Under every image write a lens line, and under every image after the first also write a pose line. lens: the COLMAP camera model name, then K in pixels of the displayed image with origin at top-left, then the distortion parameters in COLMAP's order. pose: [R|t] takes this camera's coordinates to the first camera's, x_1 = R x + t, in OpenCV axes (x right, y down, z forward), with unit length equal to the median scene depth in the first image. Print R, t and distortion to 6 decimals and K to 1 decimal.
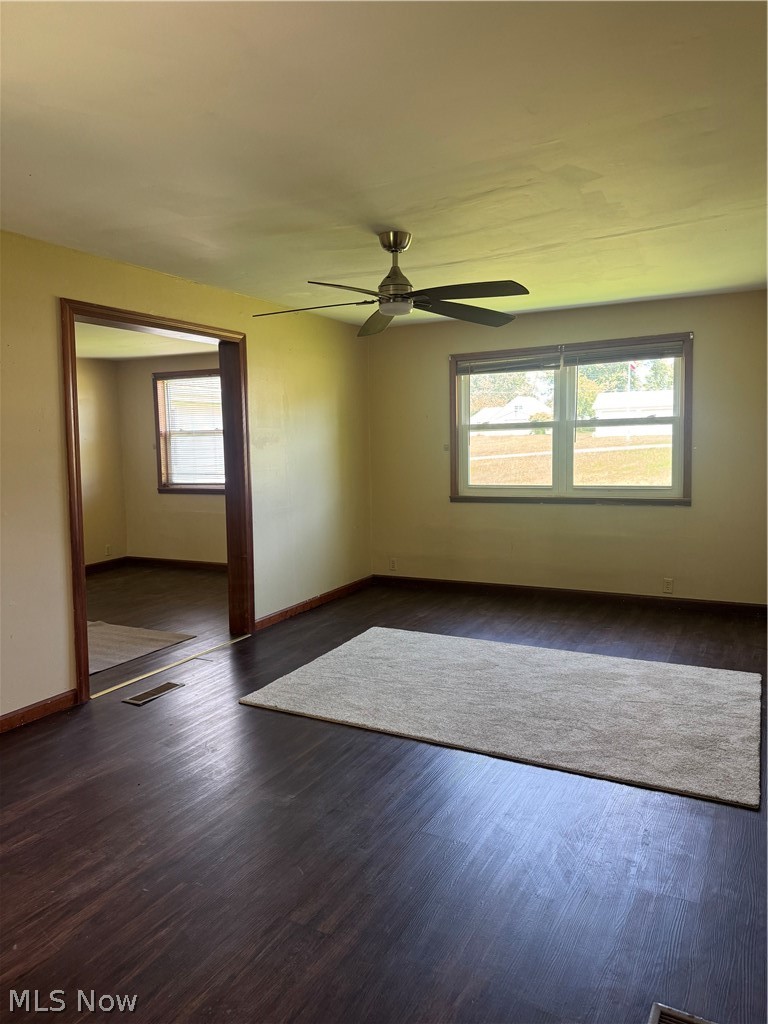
lens RADIAL K [[715.7, 0, 376.7], [0, 715.7, 498.2], [0, 0, 1]] dist [0.048667, -0.045489]
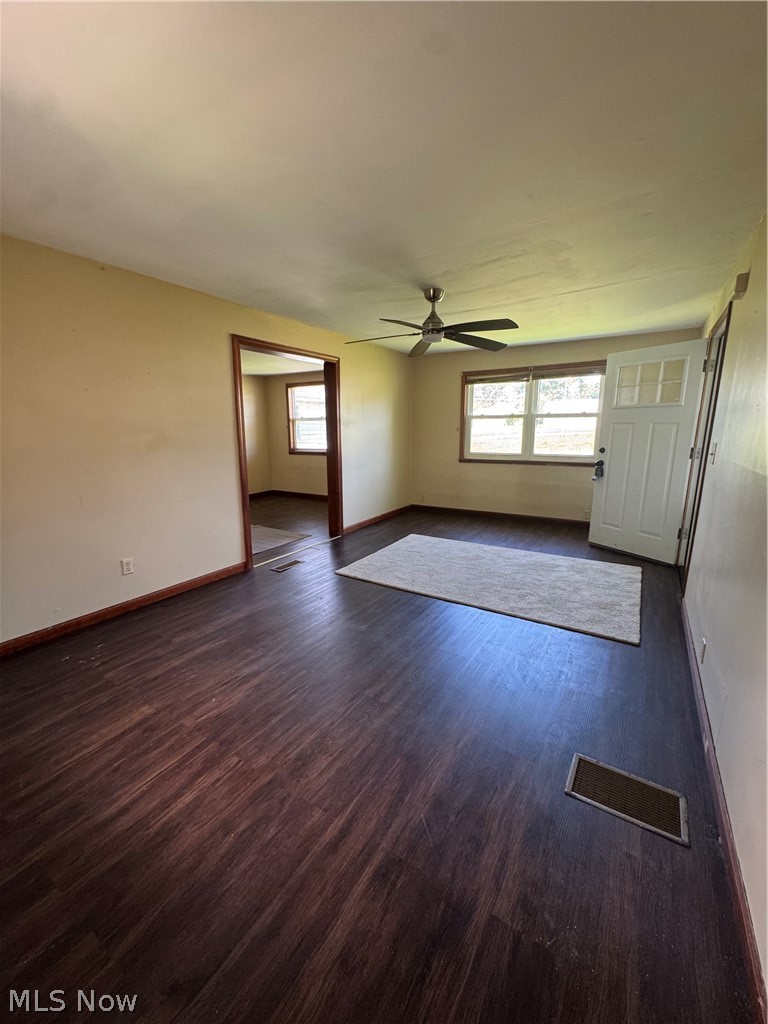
lens RADIAL K [[408.8, 0, 385.6], [0, 408.8, 508.9], [0, 0, 1]] dist [-0.001830, -0.000206]
pose [[0.997679, 0.027334, -0.062360, -0.010152], [-0.019876, 0.992905, 0.117238, 0.008519], [0.065122, -0.115727, 0.991144, 0.037018]]
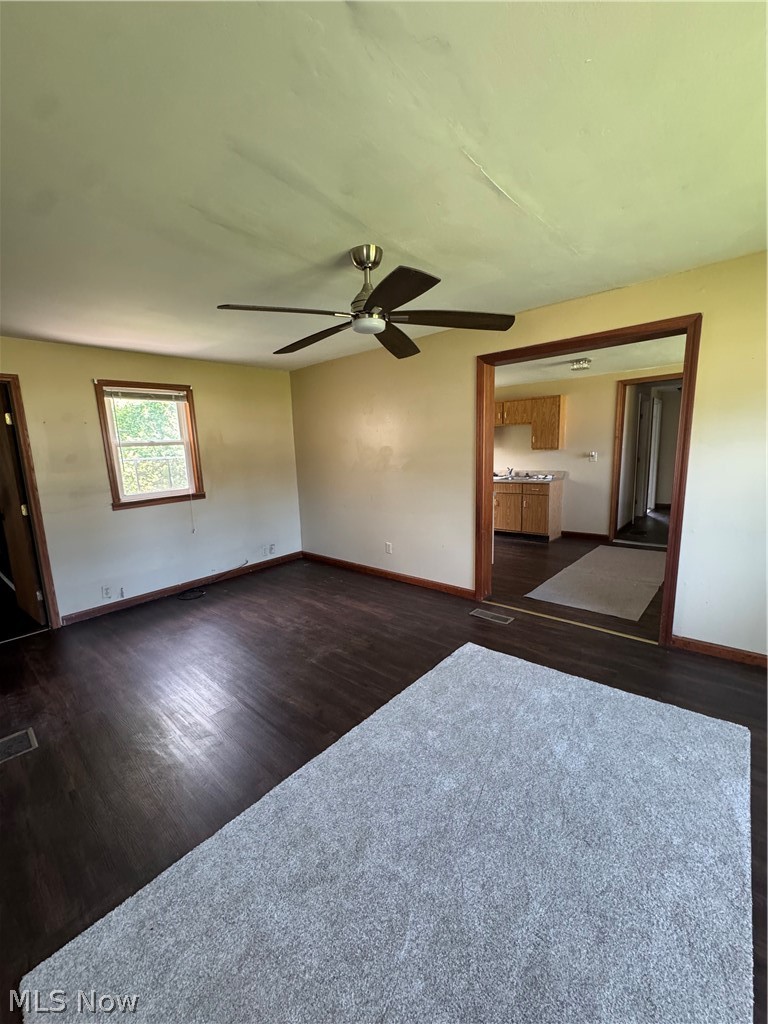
lens RADIAL K [[408.8, 0, 387.1], [0, 408.8, 514.9], [0, 0, 1]] dist [-0.001830, -0.000206]
pose [[-0.221895, 0.188570, -0.956663, 0.556454], [-0.038119, 0.978694, 0.201754, -0.106939], [0.974325, 0.081235, -0.209980, 1.047964]]
